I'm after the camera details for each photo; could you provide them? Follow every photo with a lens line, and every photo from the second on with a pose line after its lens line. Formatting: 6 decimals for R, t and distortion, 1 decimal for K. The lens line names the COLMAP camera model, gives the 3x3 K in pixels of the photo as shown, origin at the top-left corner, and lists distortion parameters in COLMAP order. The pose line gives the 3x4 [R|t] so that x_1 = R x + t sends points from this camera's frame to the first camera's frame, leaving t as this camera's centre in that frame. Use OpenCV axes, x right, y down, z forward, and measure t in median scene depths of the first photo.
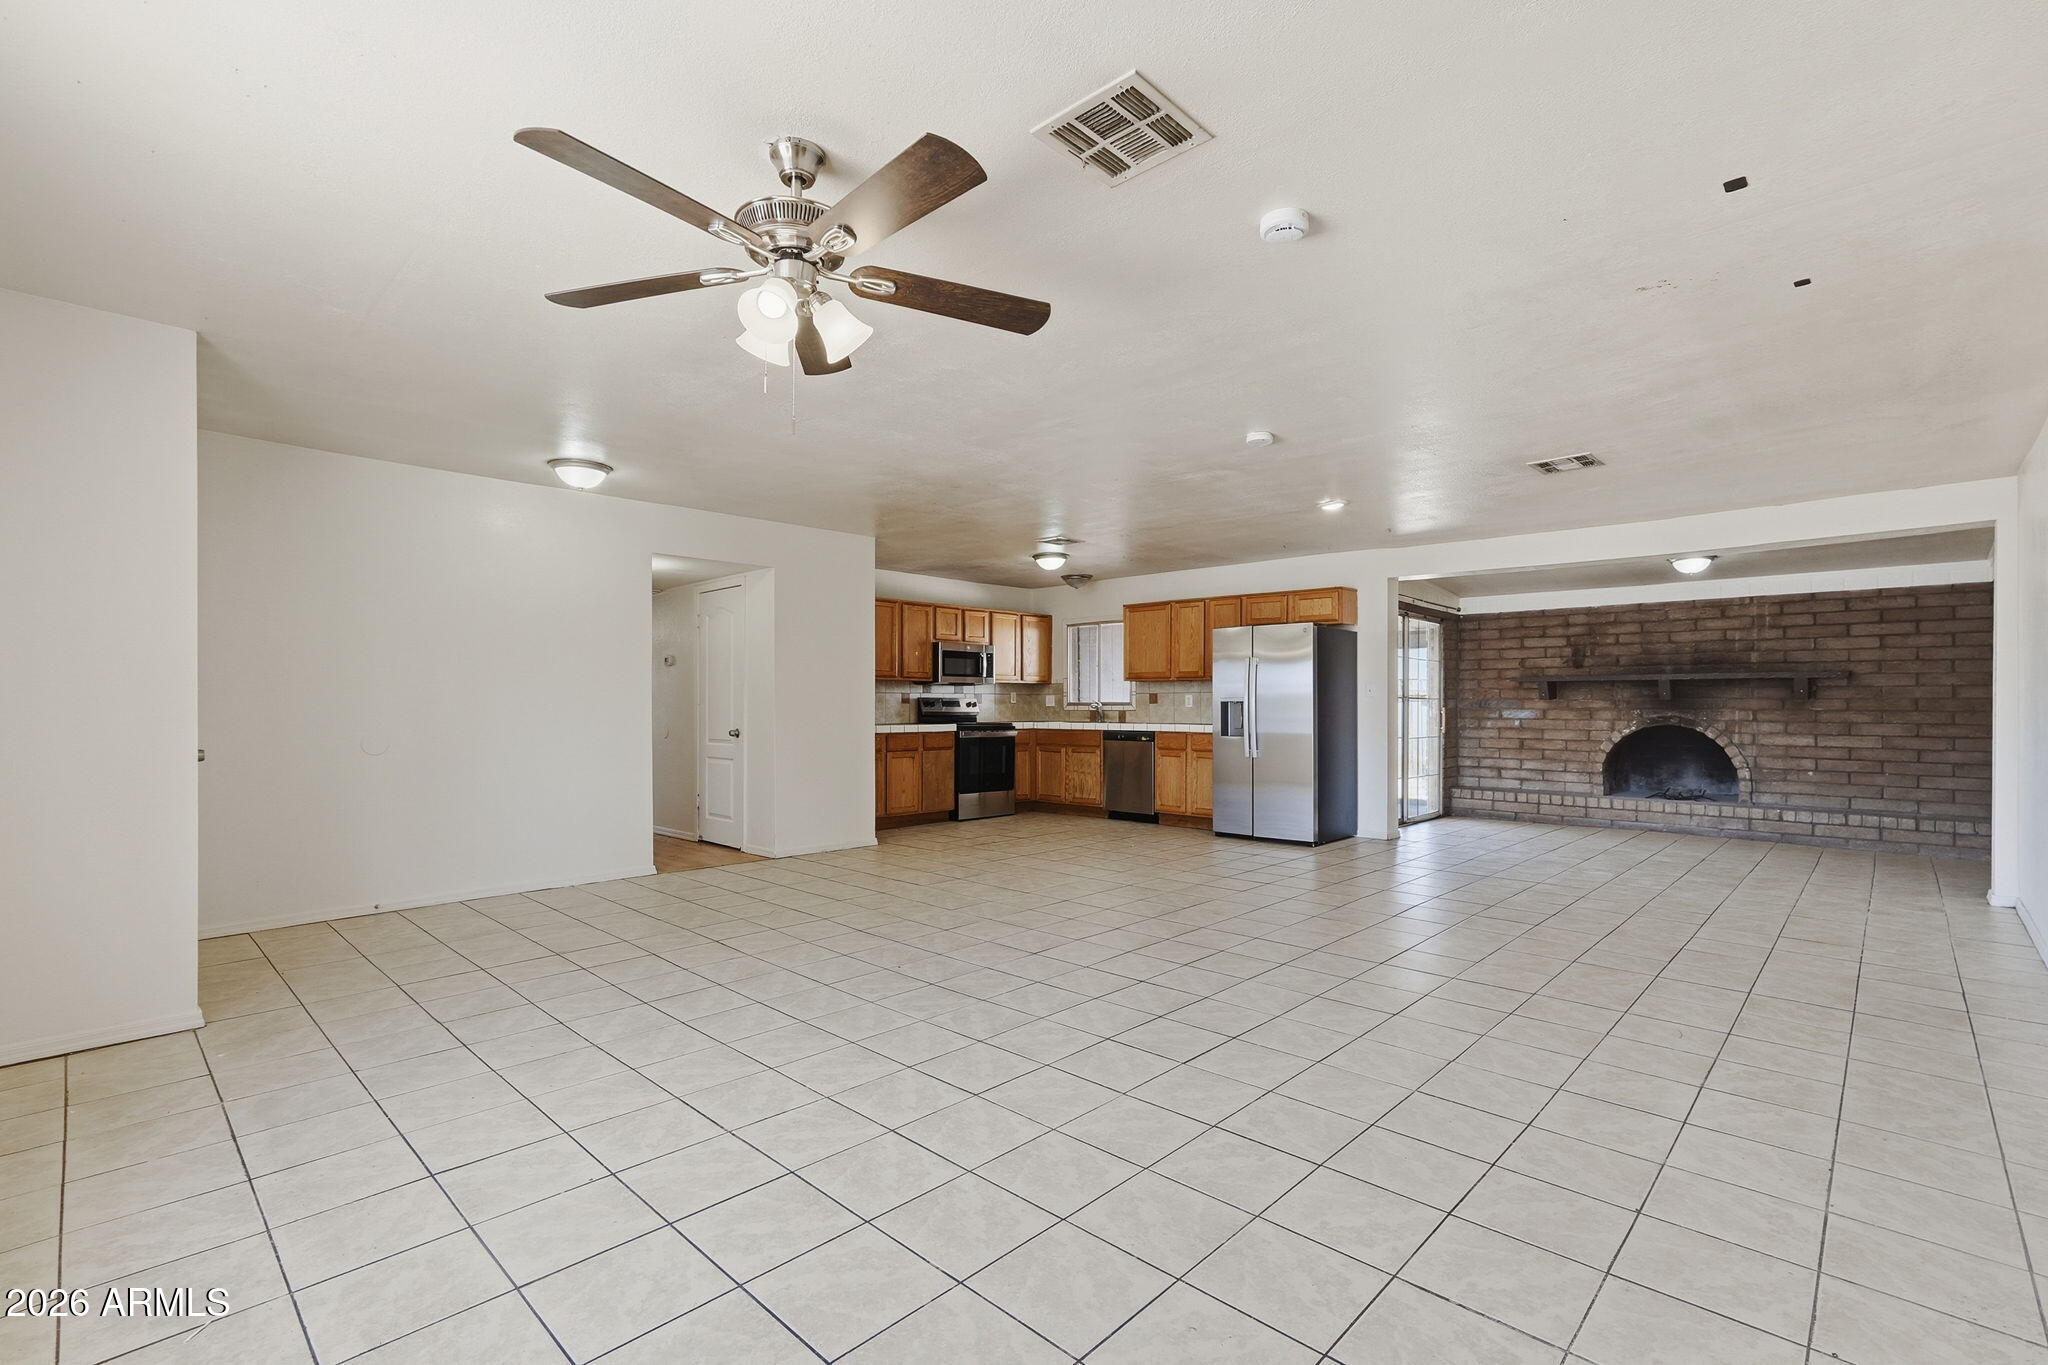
lens RADIAL K [[913.2, 0, 1044.2], [0, 913.2, 698.9], [0, 0, 1]] dist [-0.009927, 0.008217]
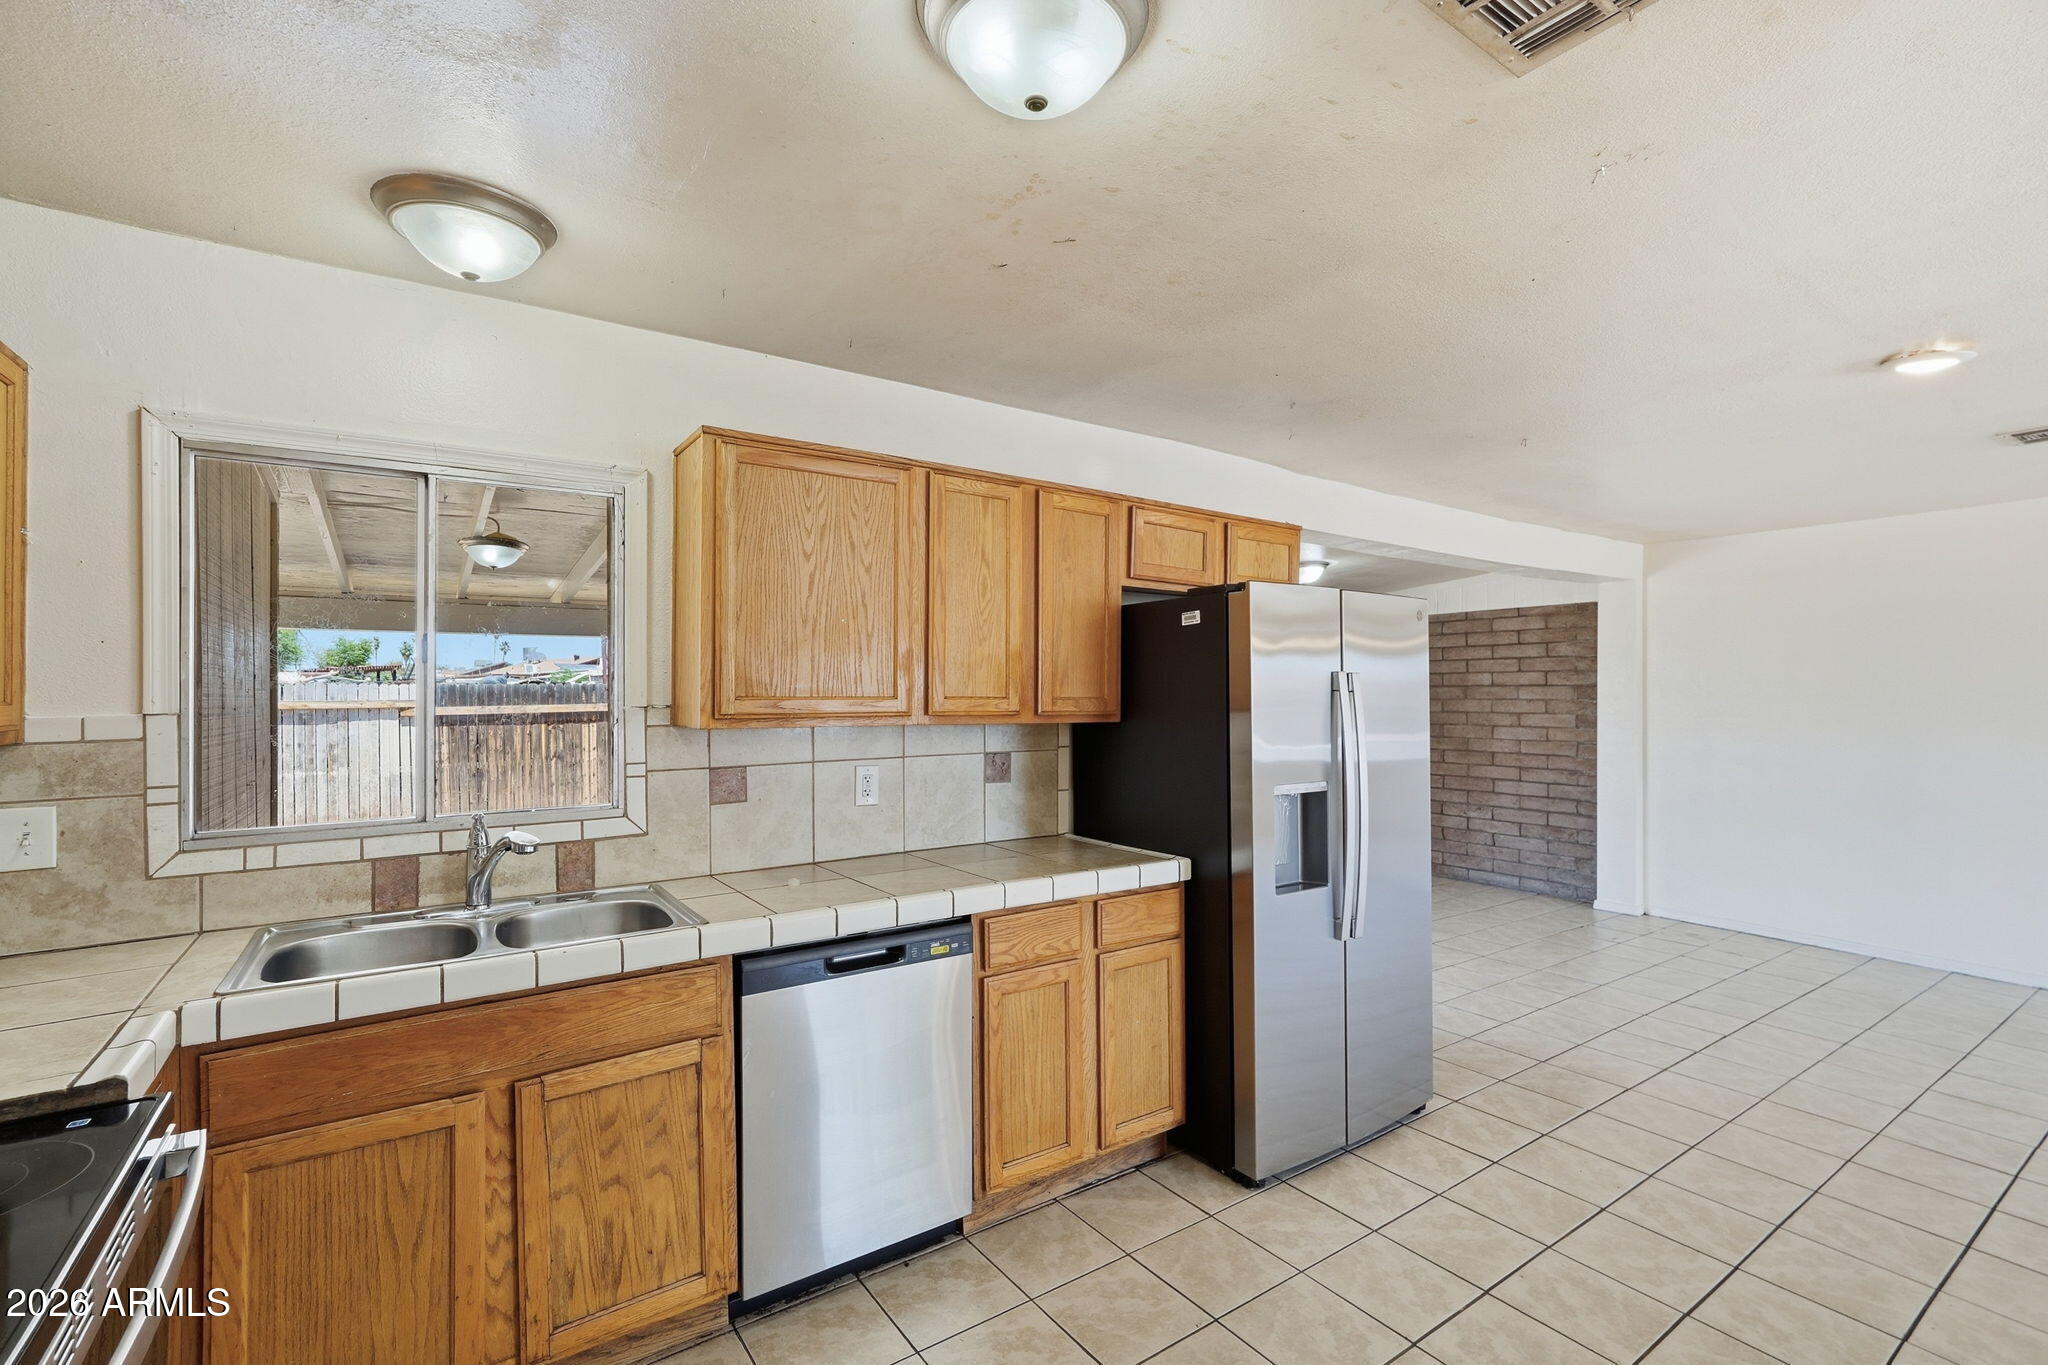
lens RADIAL K [[913.2, 0, 1024.9], [0, 913.2, 687.3], [0, 0, 1]] dist [-0.009927, 0.008217]
pose [[0.222436, 0.003755, 0.974940, -0.153206], [-0.002011, 0.999992, -0.003393, -0.033913], [-0.974945, -0.001206, 0.222442, 0.946259]]
